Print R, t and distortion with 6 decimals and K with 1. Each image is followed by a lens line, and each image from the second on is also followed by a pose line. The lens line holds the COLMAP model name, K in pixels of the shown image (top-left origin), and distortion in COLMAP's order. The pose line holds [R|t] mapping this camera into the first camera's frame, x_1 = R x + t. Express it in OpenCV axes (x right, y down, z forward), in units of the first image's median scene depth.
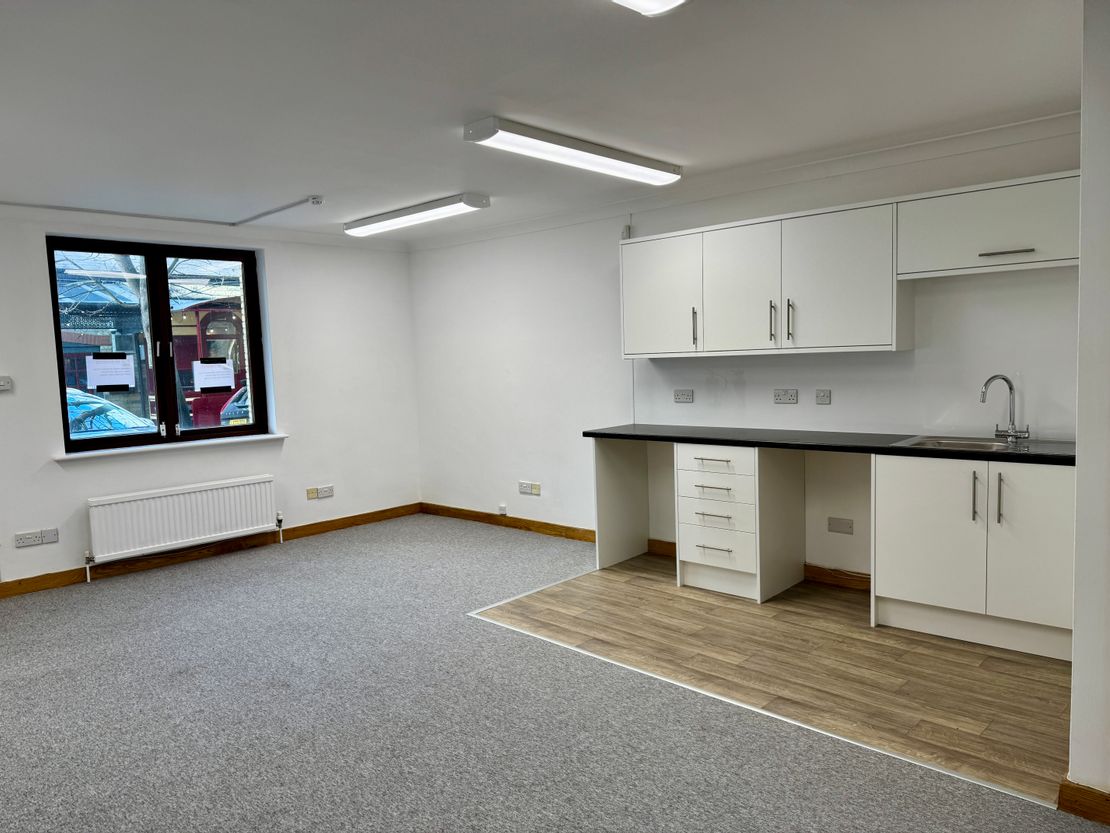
lens RADIAL K [[785.4, 0, 548.2], [0, 785.4, 418.1], [0, 0, 1]] dist [0.080215, -0.086966]
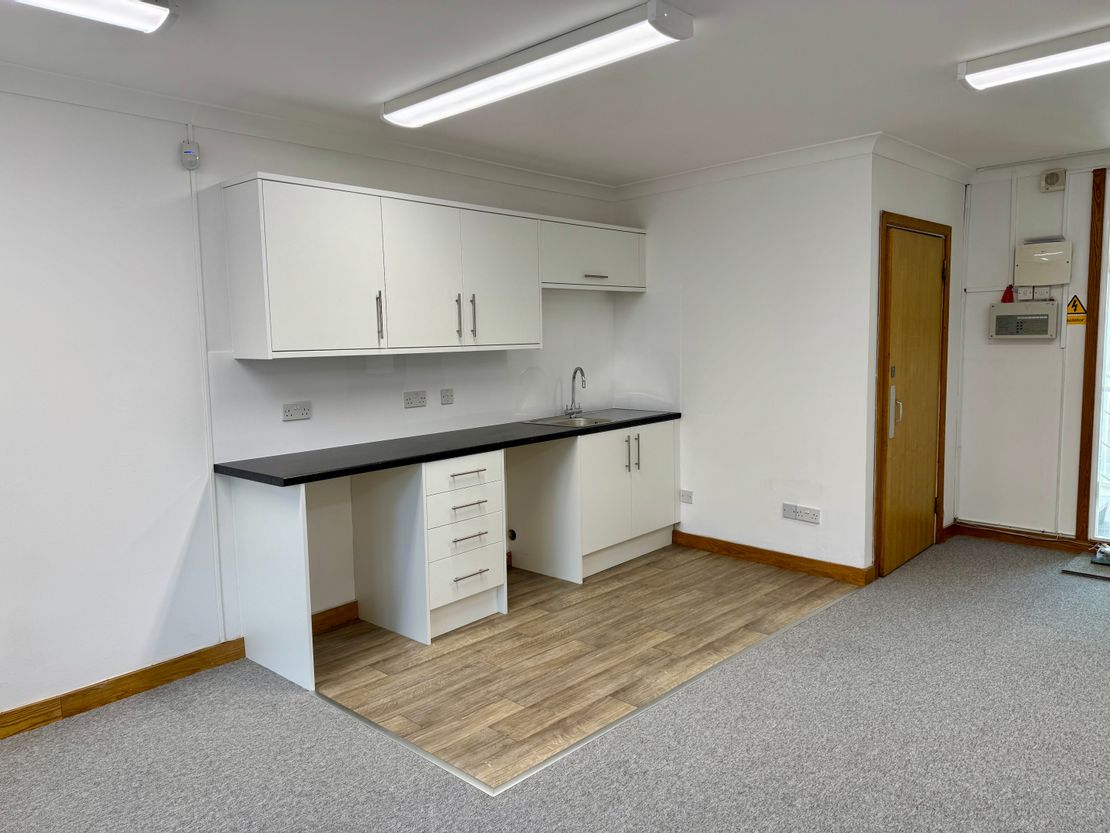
lens RADIAL K [[785.4, 0, 552.3], [0, 785.4, 408.1], [0, 0, 1]] dist [0.080215, -0.086966]
pose [[0.002620, -0.066379, 0.997791, -0.687797], [0.098526, 0.992957, 0.065798, -0.069831], [-0.995131, 0.098136, 0.009141, 0.953971]]
